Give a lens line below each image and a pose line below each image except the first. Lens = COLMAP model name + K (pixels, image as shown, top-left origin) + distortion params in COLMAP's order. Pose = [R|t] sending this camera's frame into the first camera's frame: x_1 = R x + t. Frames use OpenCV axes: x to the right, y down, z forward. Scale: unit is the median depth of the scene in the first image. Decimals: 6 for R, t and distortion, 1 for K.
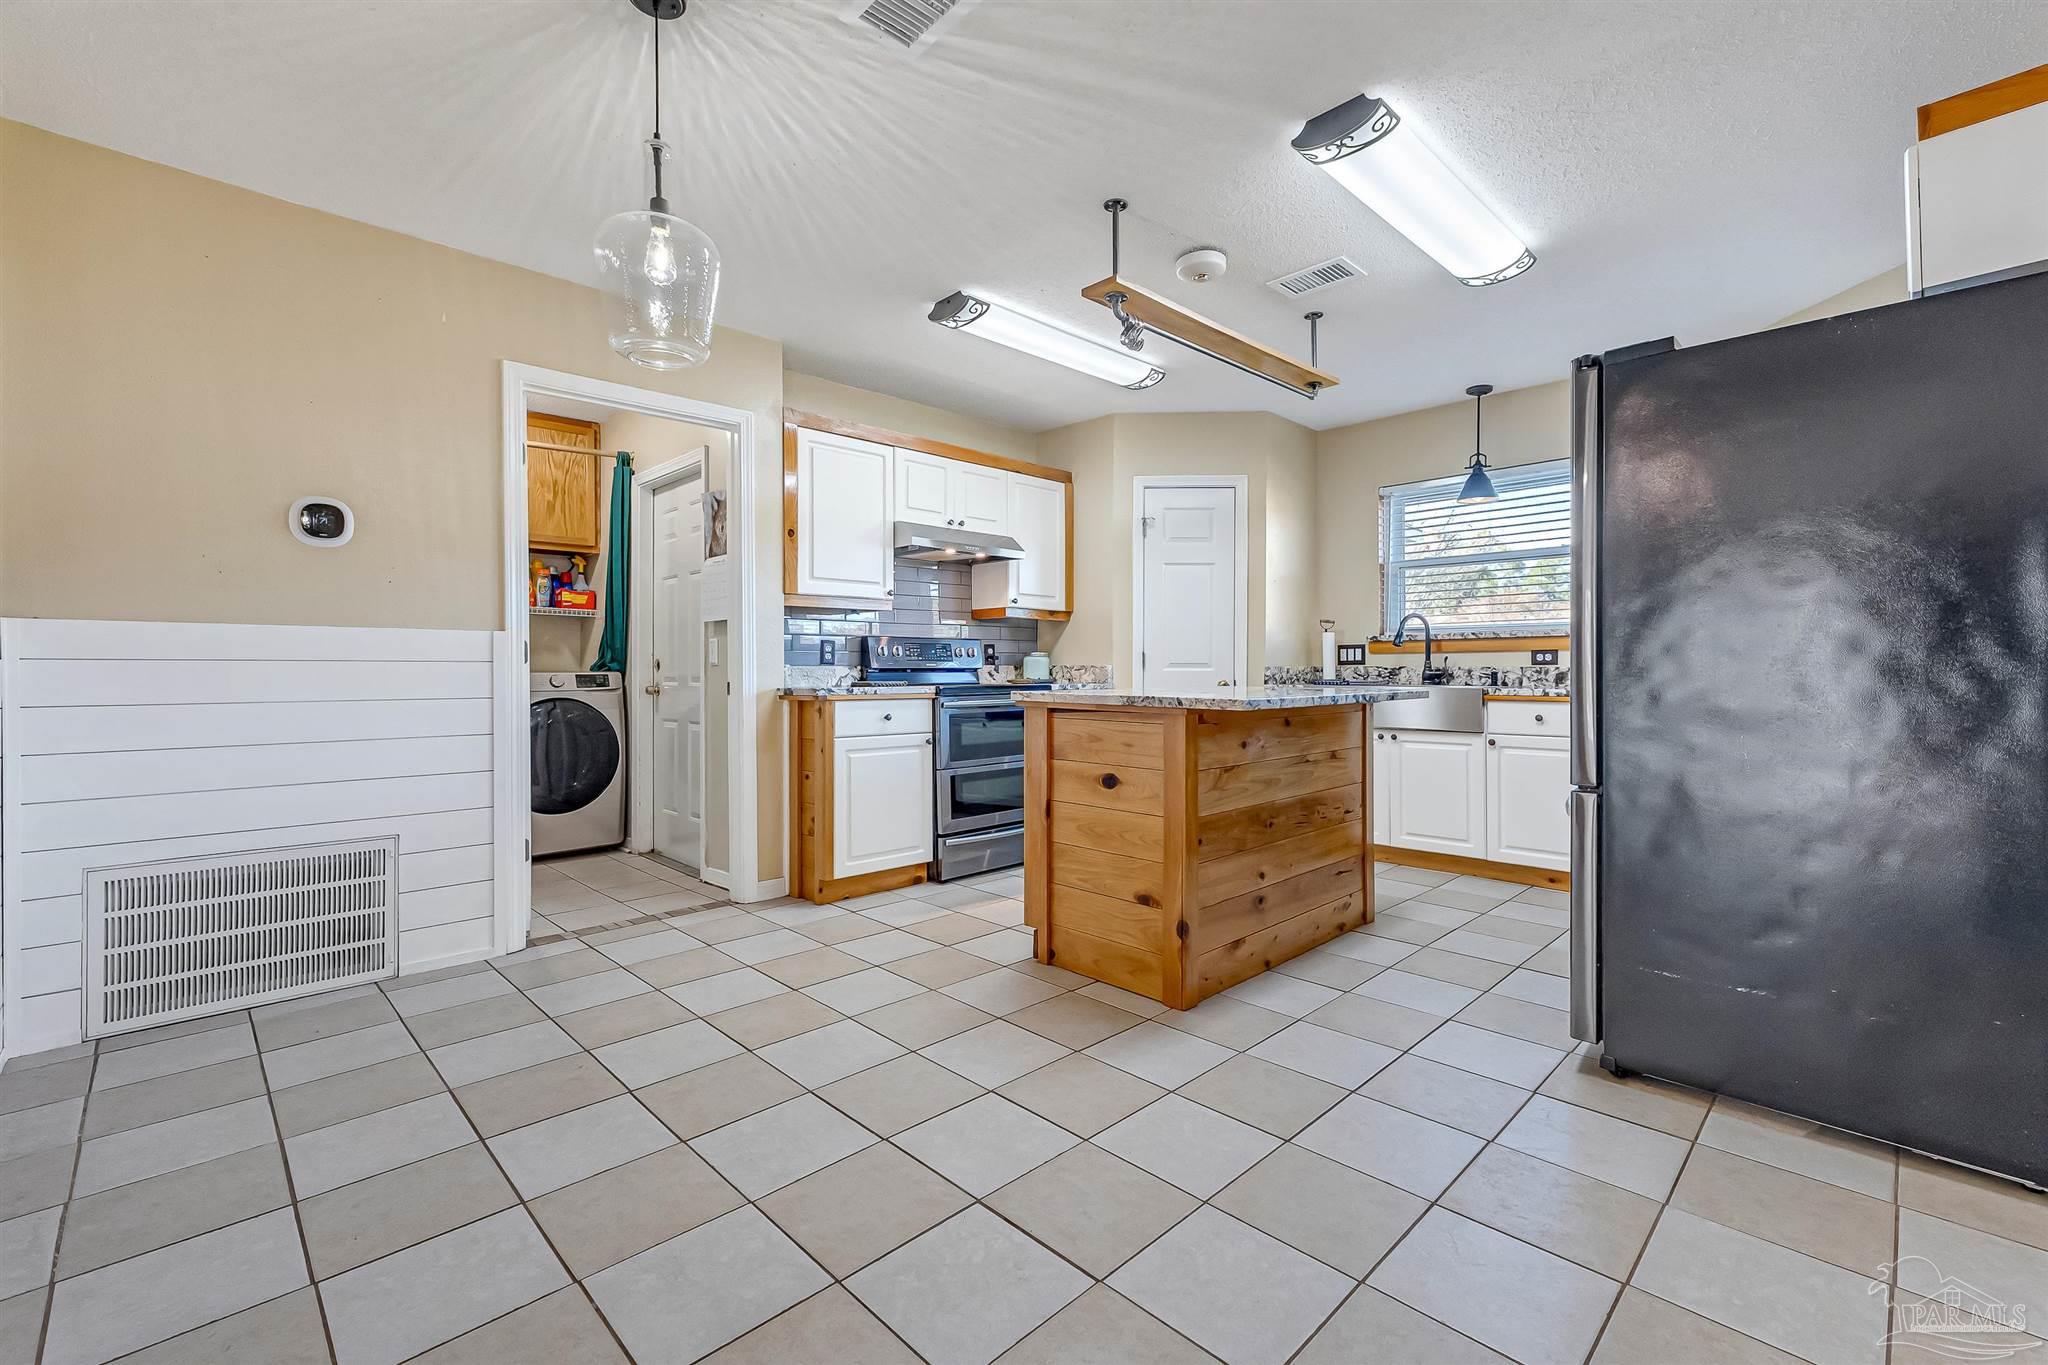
lens RADIAL K [[871.9, 0, 1039.0], [0, 871.9, 674.5], [0, 0, 1]] dist [-0.002791, 0.000181]
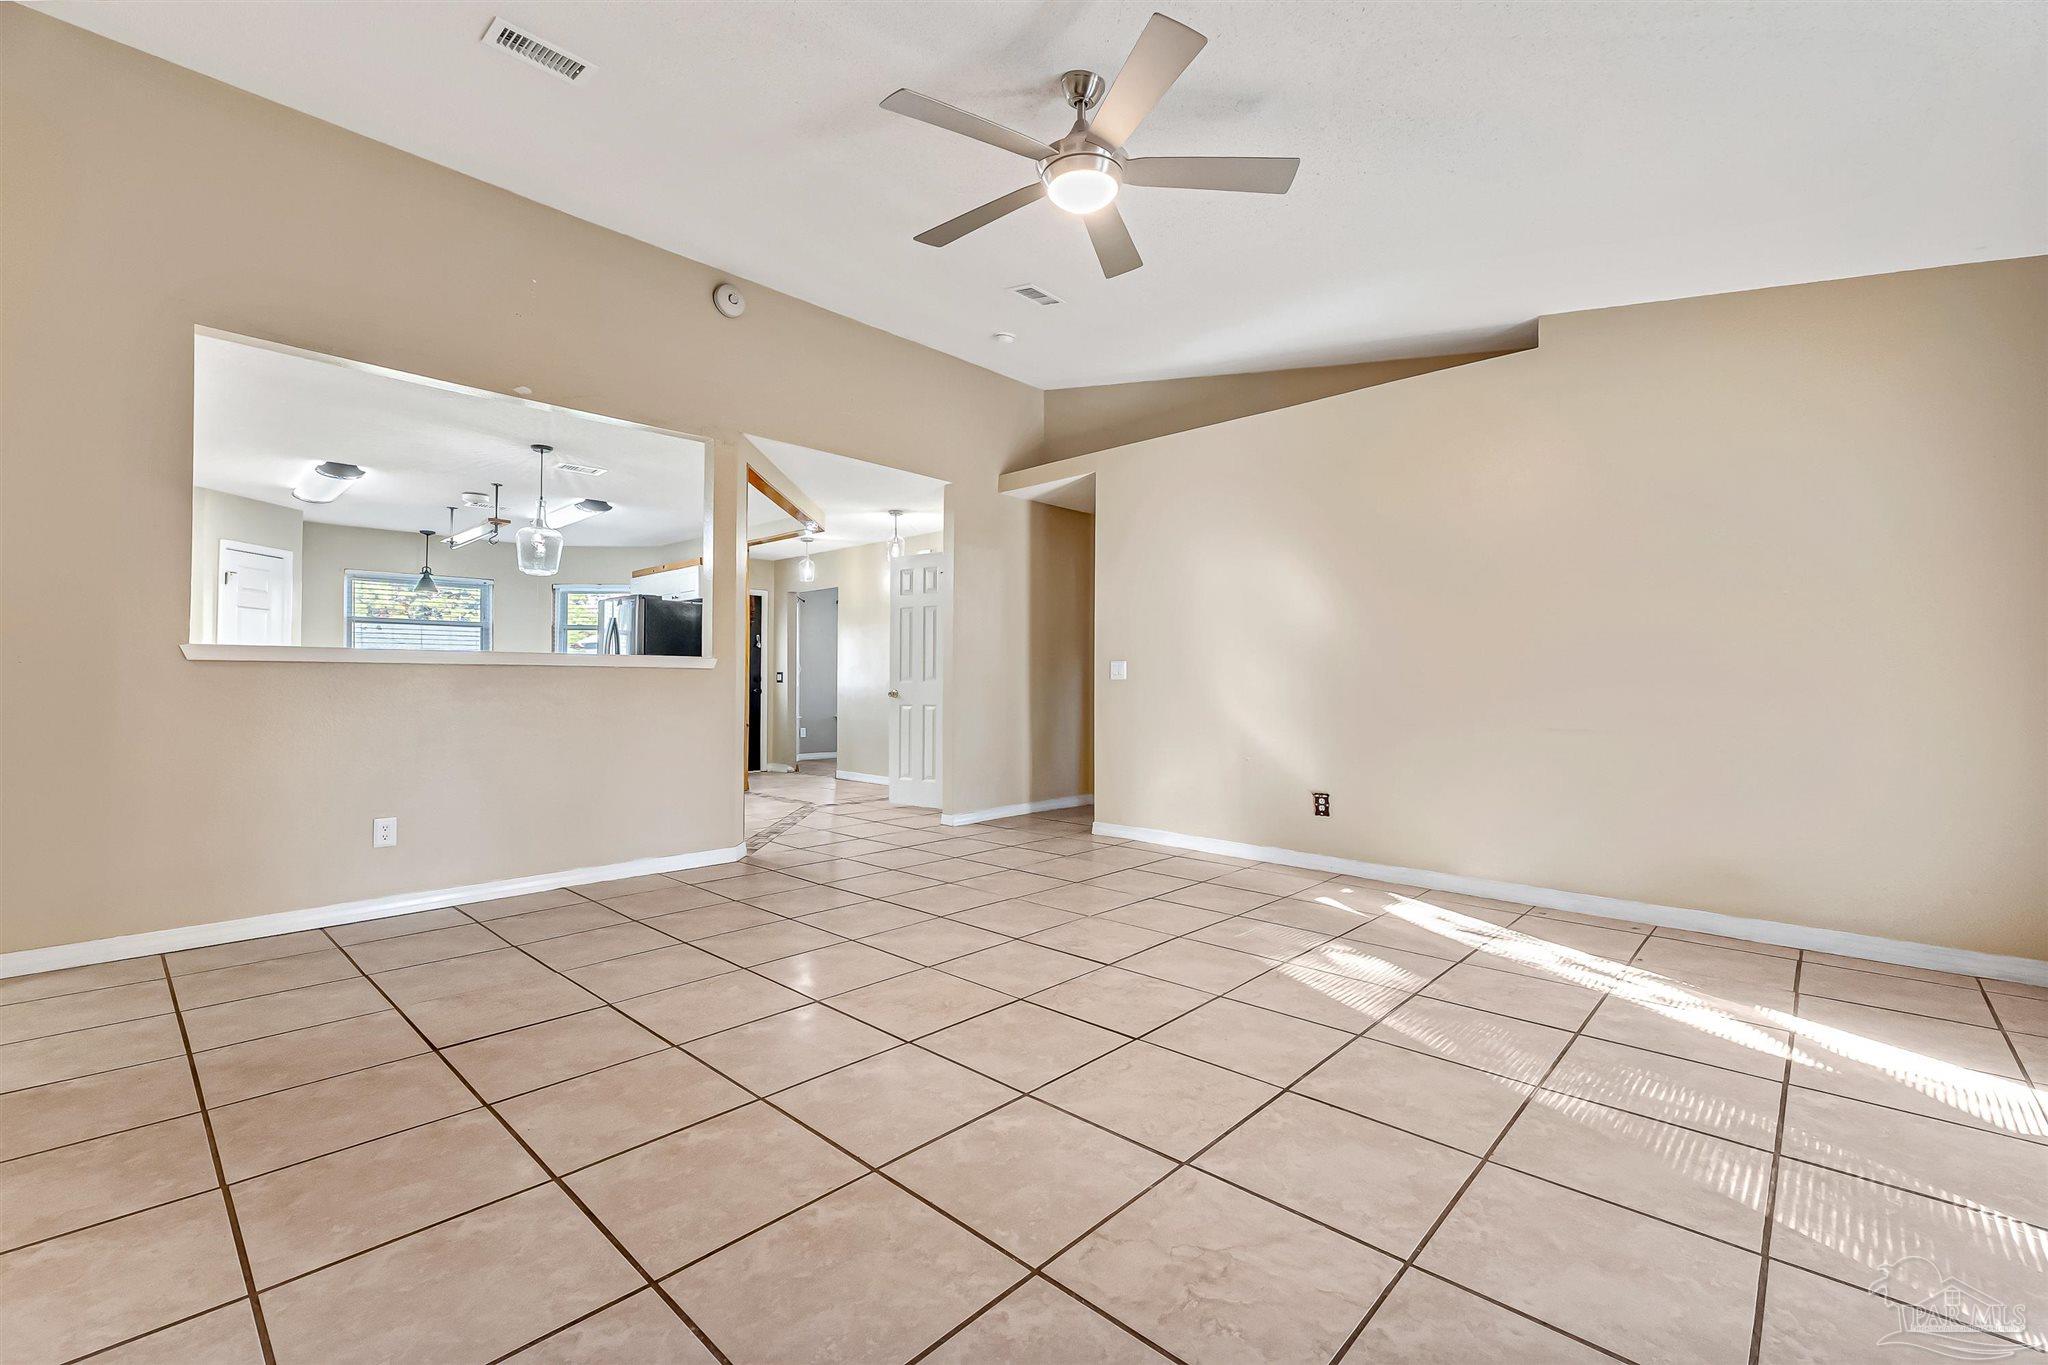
lens RADIAL K [[871.9, 0, 1039.0], [0, 871.9, 674.5], [0, 0, 1]] dist [-0.002791, 0.000181]
pose [[-0.040579, 0.014462, 0.999072, -1.446070], [0.004764, 0.999887, -0.014280, 0.005912], [-0.999165, 0.004180, -0.040643, -0.225195]]
